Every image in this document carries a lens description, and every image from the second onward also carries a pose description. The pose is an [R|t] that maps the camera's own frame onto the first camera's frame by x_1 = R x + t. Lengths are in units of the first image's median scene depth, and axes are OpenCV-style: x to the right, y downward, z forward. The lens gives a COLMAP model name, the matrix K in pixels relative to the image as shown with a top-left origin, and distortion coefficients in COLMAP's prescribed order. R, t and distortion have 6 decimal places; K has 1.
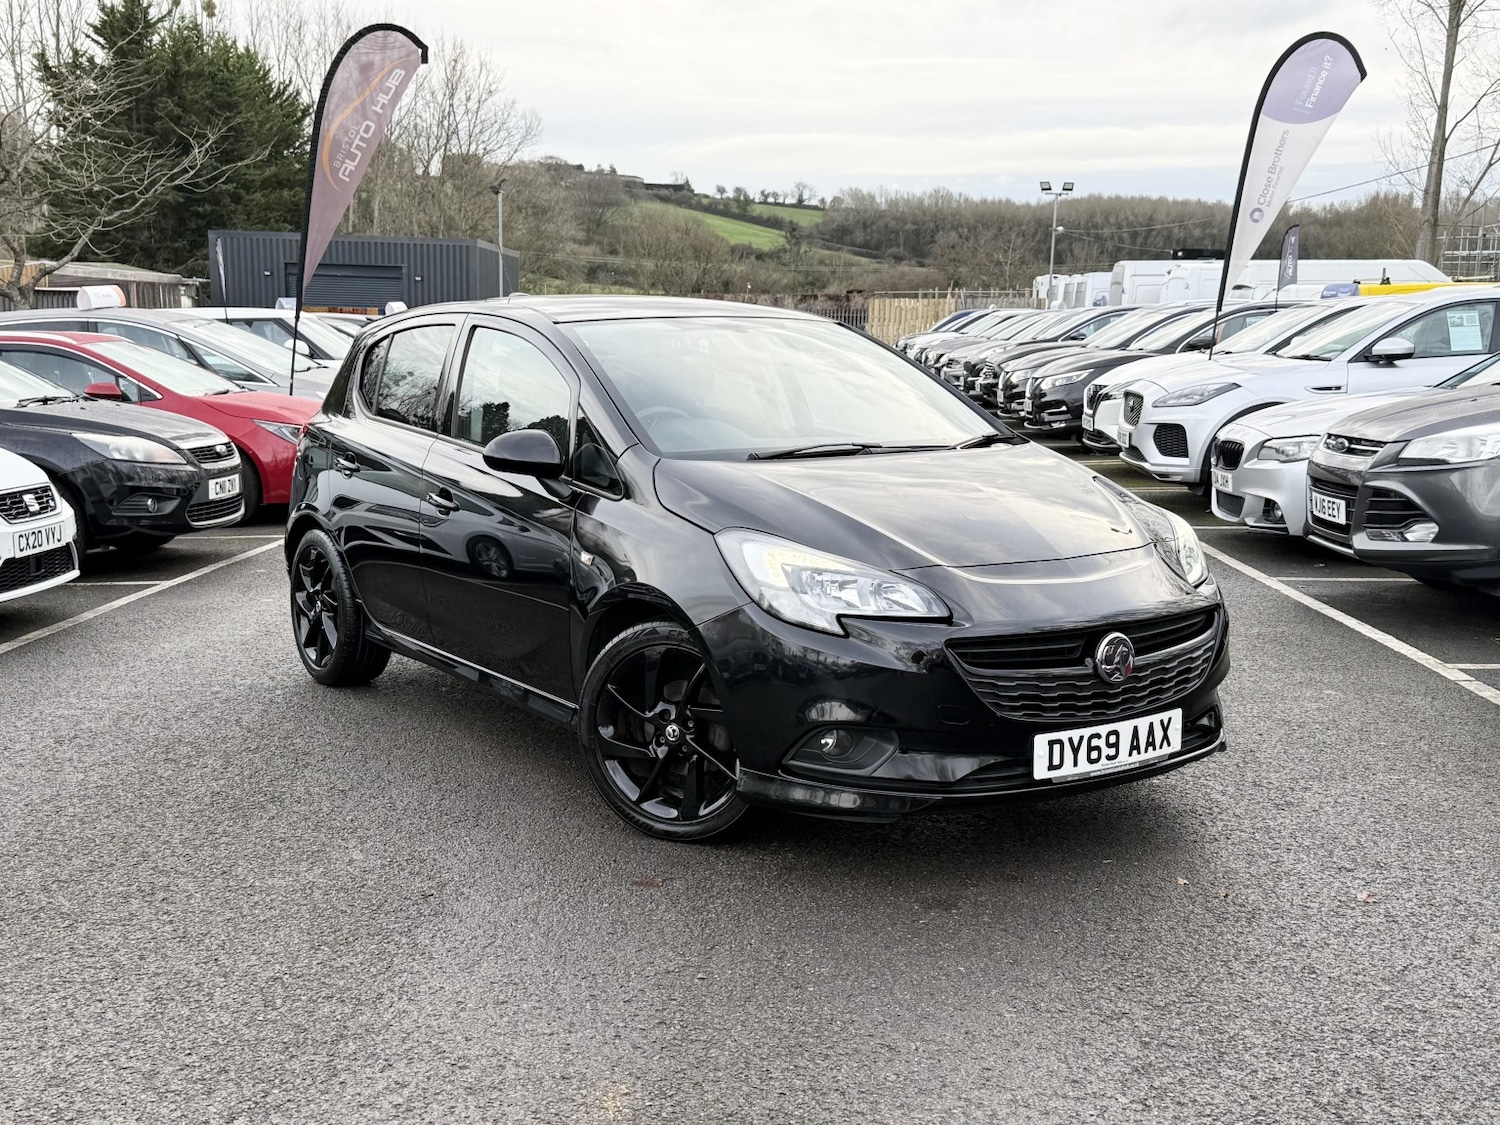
lens RADIAL K [[1691.3, 0, 746.2], [0, 1691.3, 563.0], [0, 0, 1]] dist [0.196265, -0.453174]
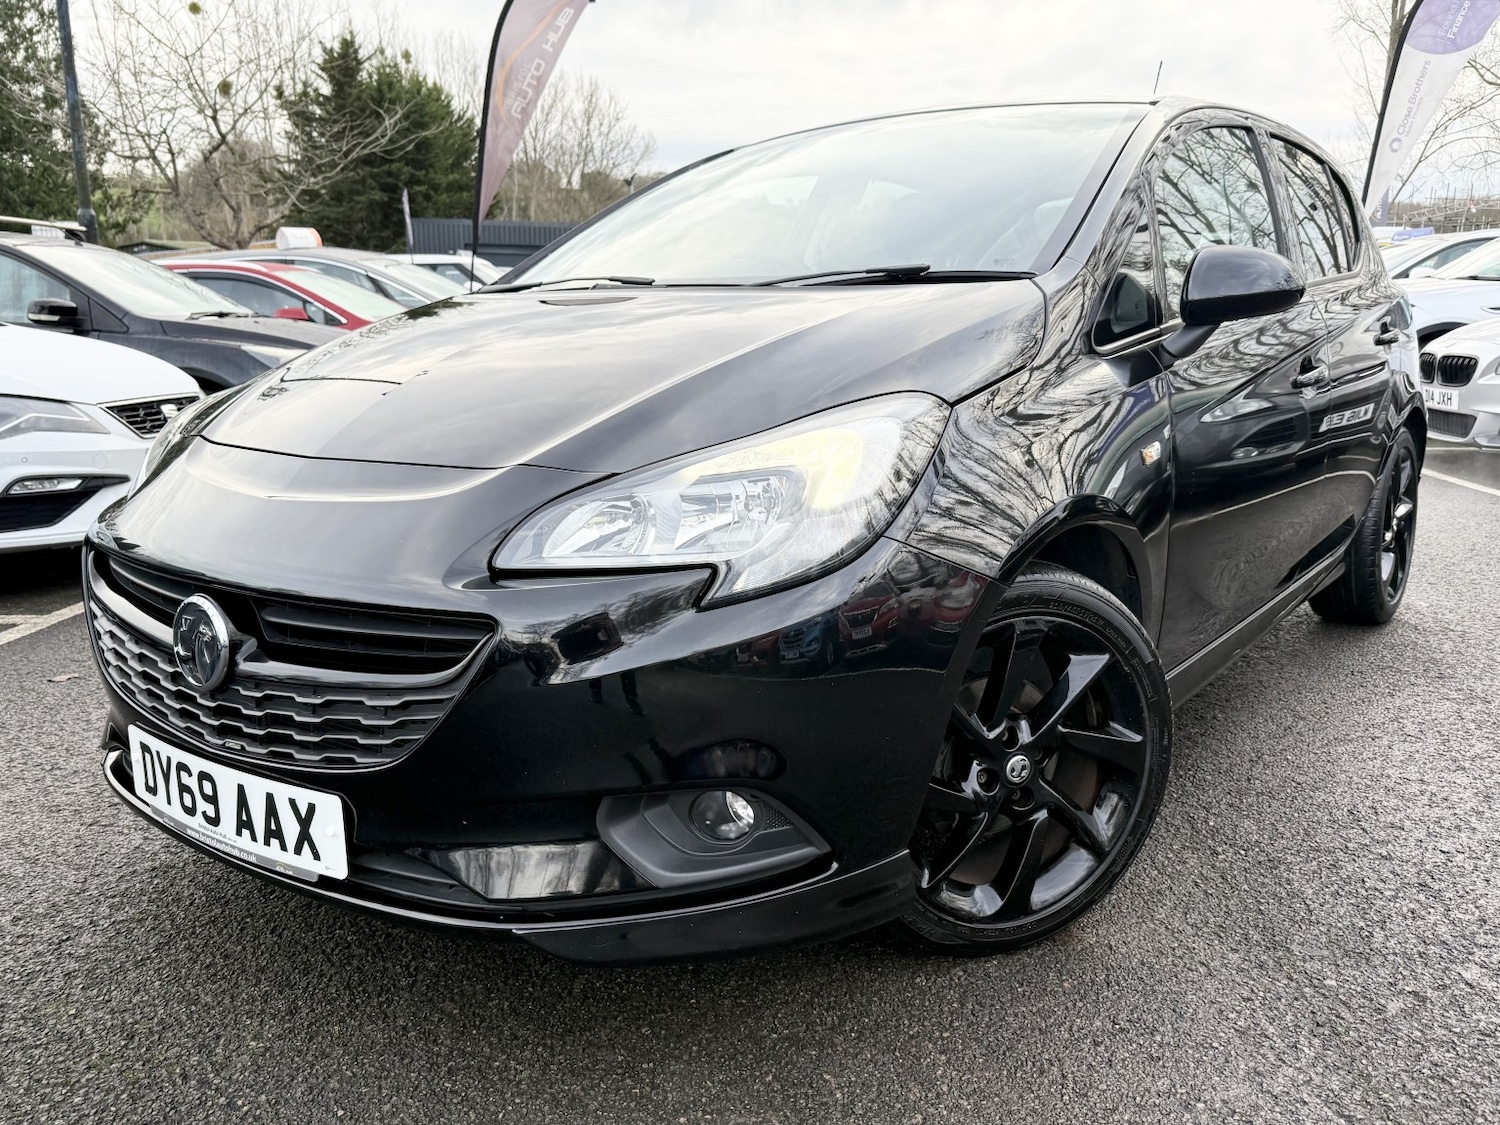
lens RADIAL K [[1255.0, 0, 750.3], [0, 1255.0, 556.3], [0, 0, 1]] dist [0.071658, -0.125378]
pose [[0.999094, 0.005116, -0.042256, -0.075888], [-0.002524, 0.998124, 0.061175, -0.002784], [0.042490, -0.061013, 0.997232, 0.289161]]
